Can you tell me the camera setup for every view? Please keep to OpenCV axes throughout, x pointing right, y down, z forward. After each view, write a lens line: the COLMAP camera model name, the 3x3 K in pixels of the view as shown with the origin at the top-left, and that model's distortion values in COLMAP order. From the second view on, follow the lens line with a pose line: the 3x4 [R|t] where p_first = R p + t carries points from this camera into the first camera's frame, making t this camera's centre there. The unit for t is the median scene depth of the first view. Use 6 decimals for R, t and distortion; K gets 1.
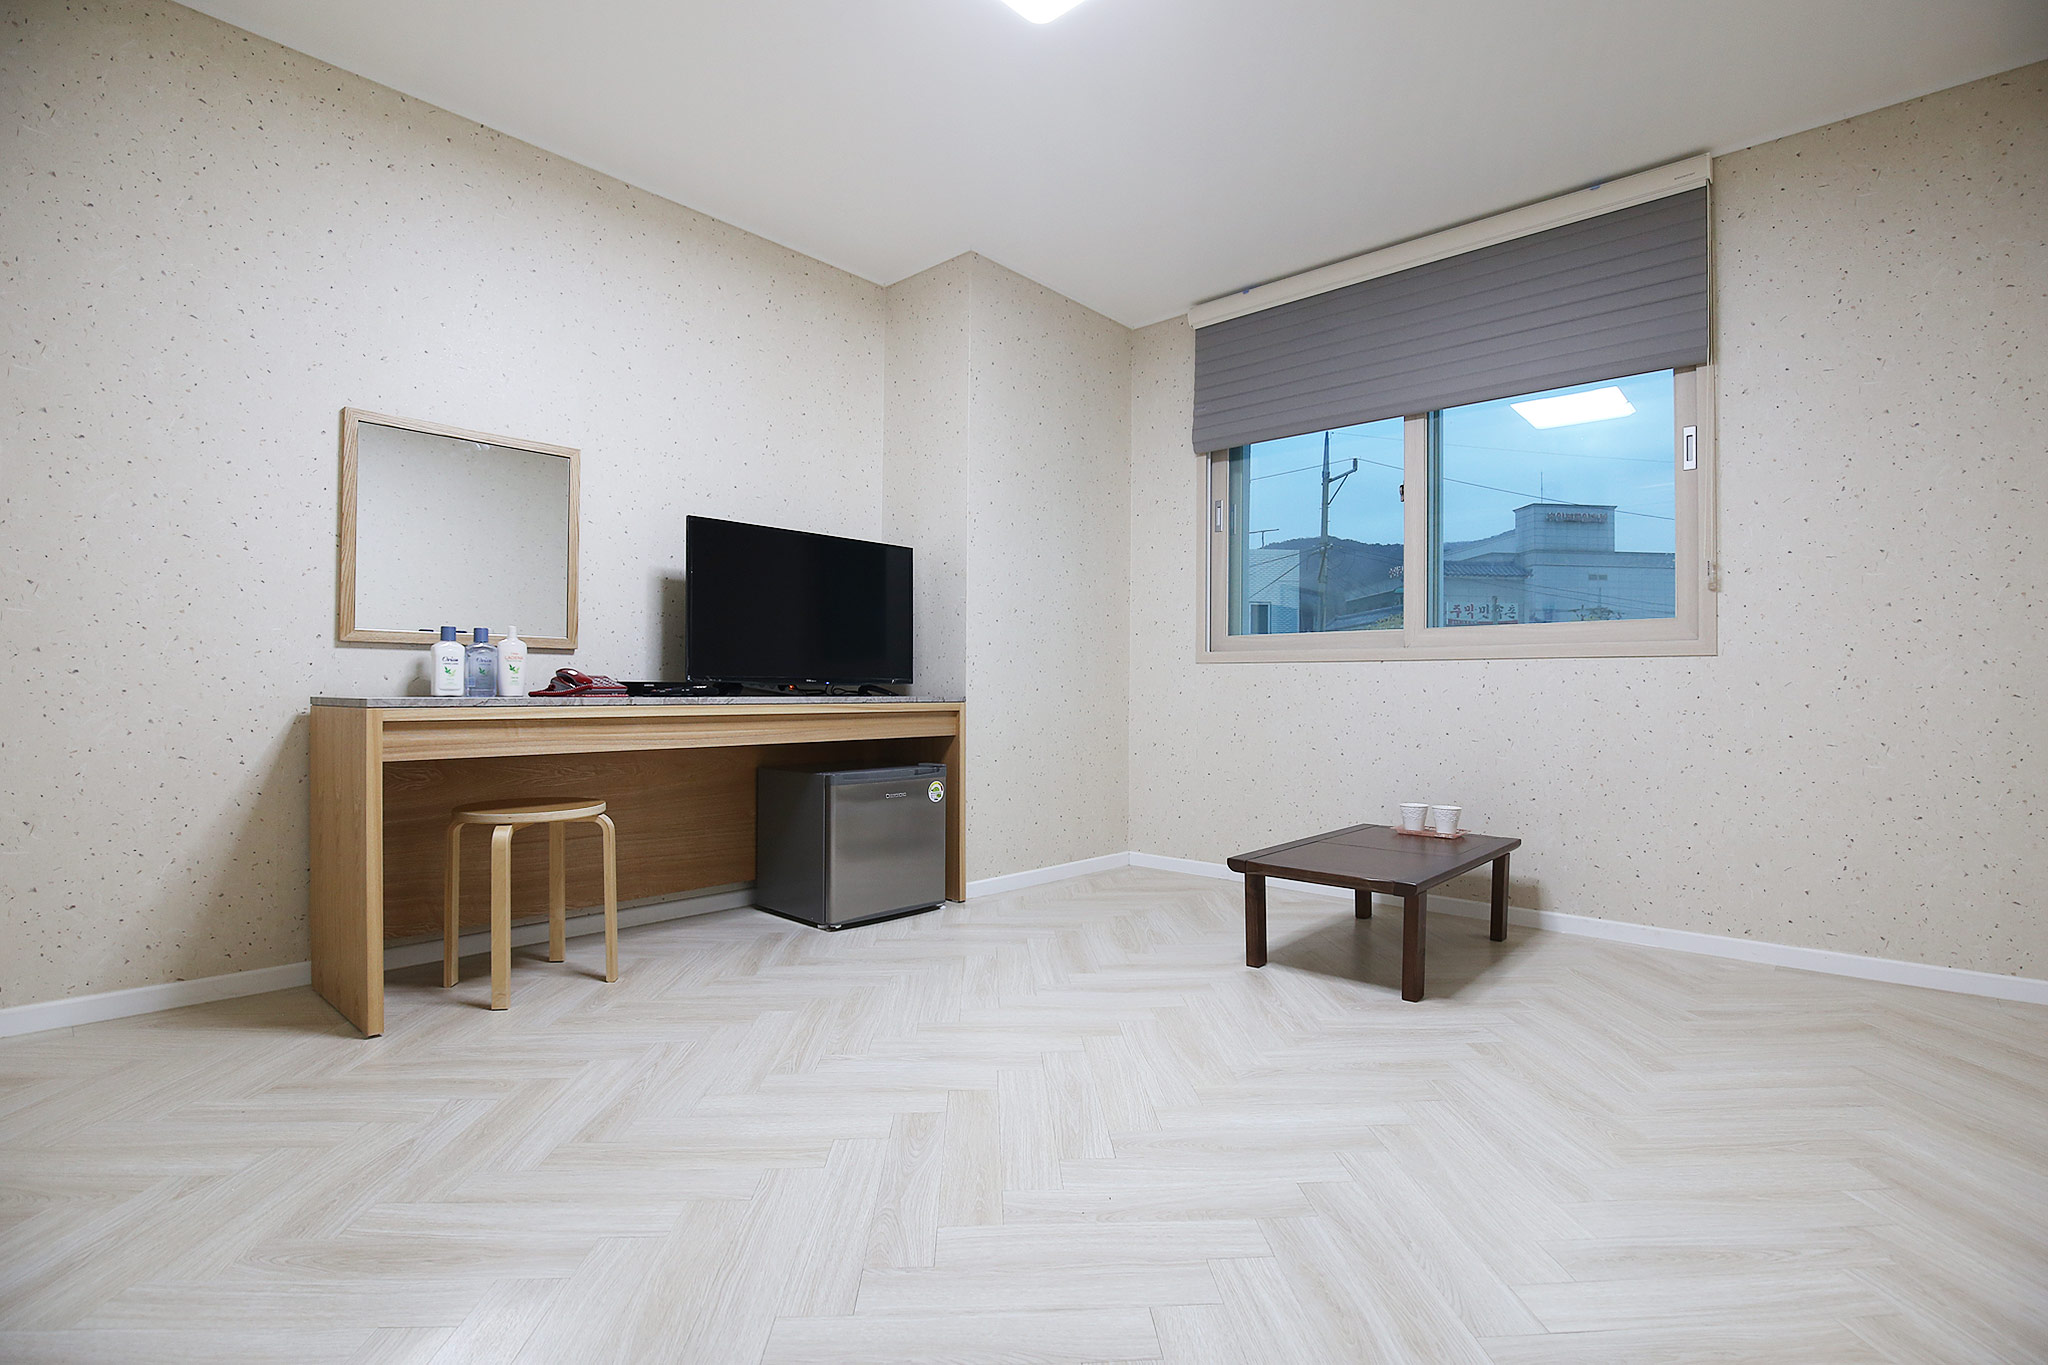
lens RADIAL K [[950.2, 0, 1038.9], [0, 950.2, 666.9], [0, 0, 1]] dist [-0.030164, 0.002626]
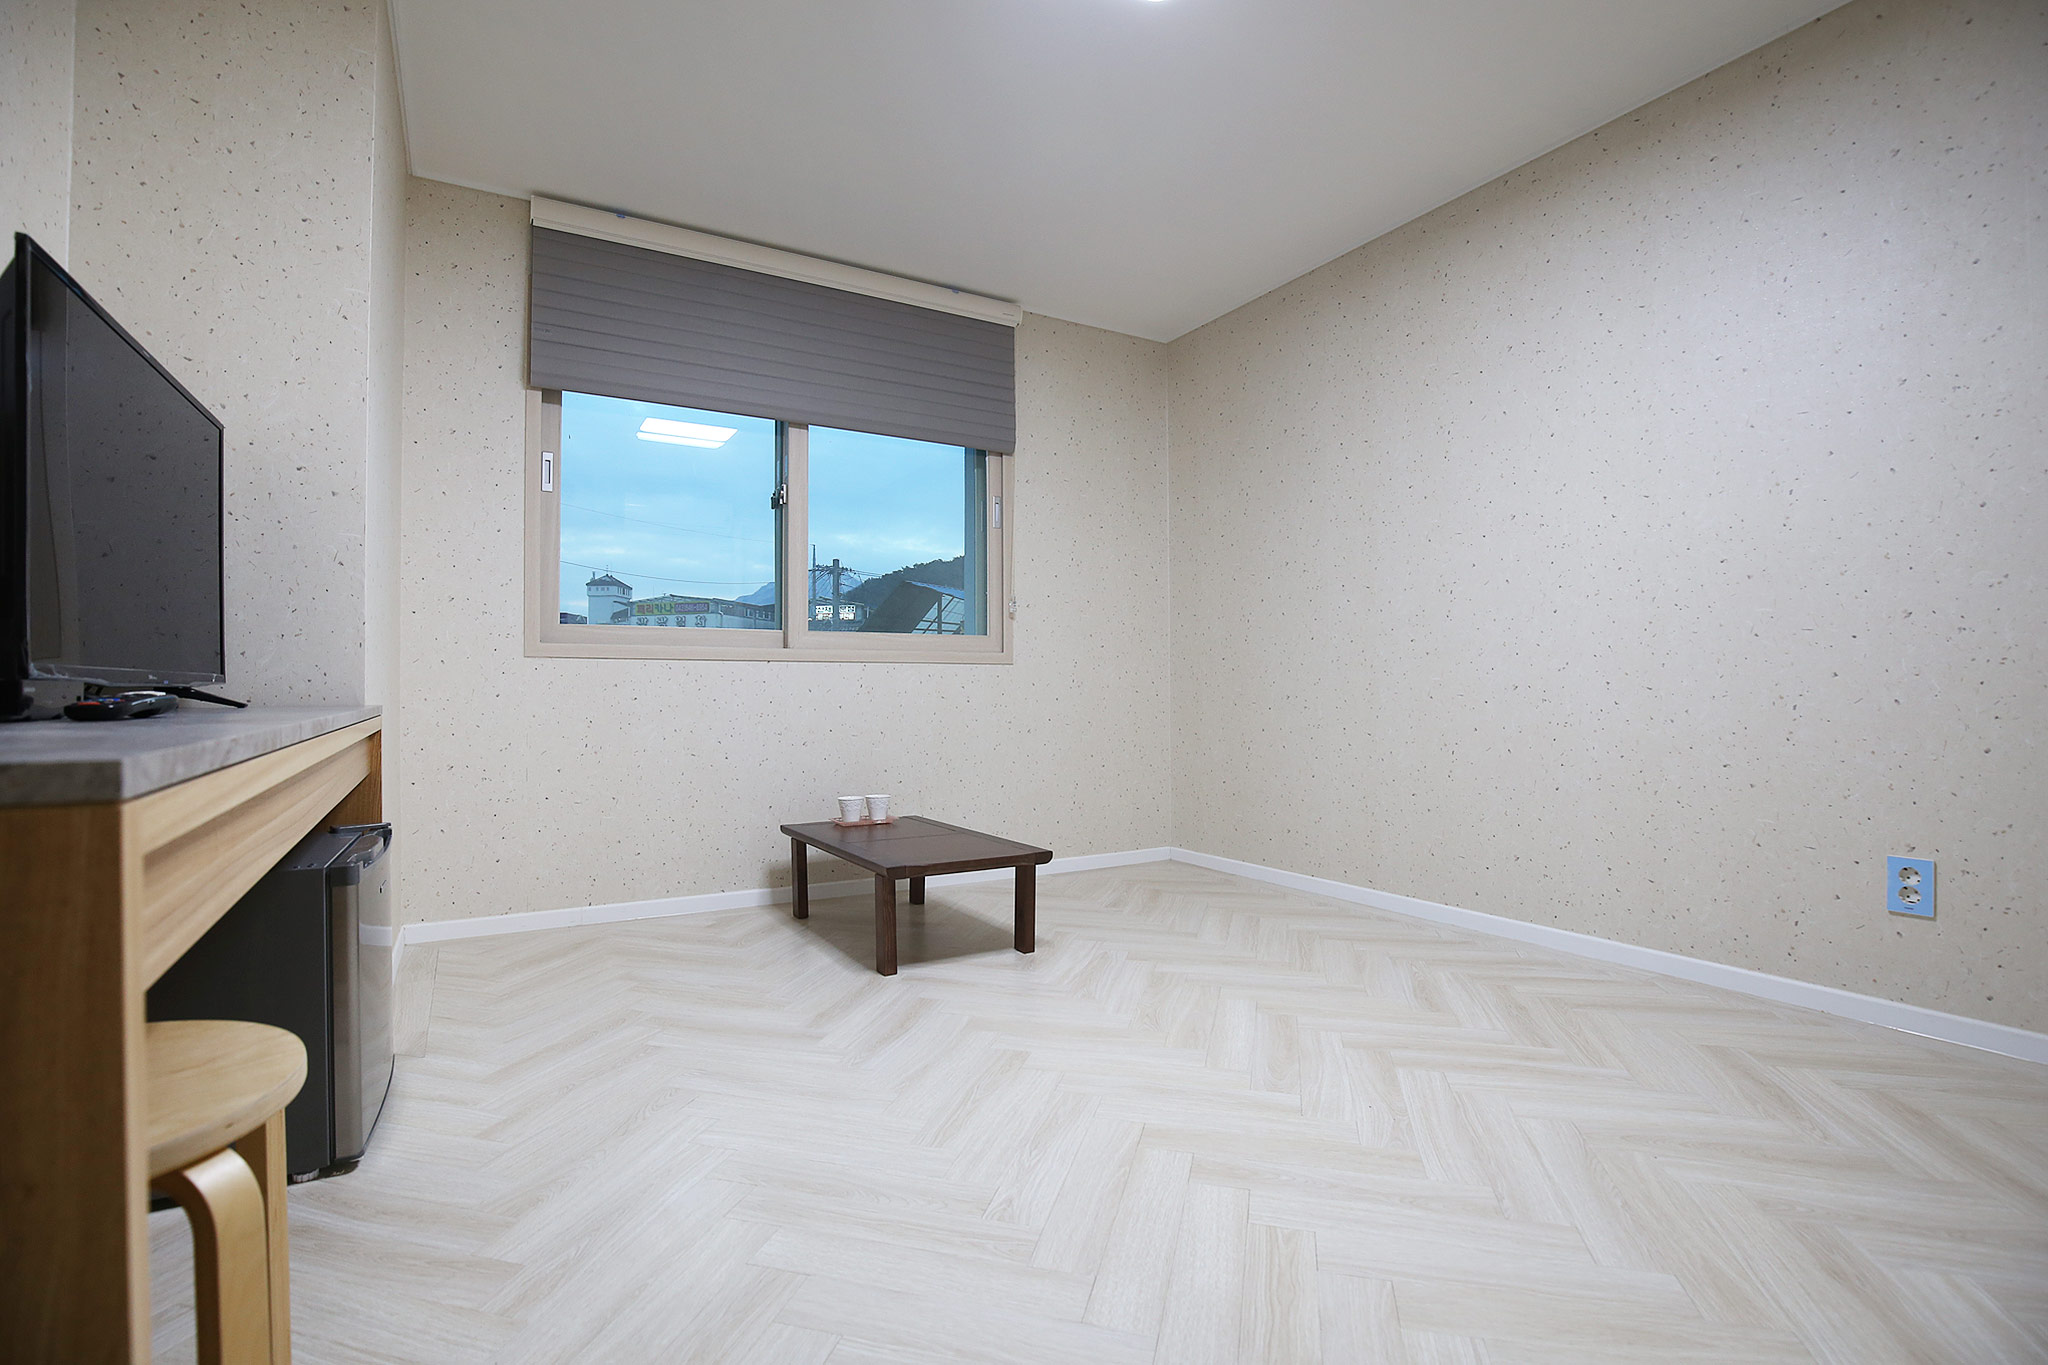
lens RADIAL K [[950.2, 0, 1040.3], [0, 950.2, 662.4], [0, 0, 1]] dist [-0.030164, 0.002626]
pose [[0.301074, 0.021829, 0.953351, -0.687543], [-0.019302, 0.999673, -0.016795, 0.008953], [-0.953405, -0.013345, 0.301397, 0.585016]]
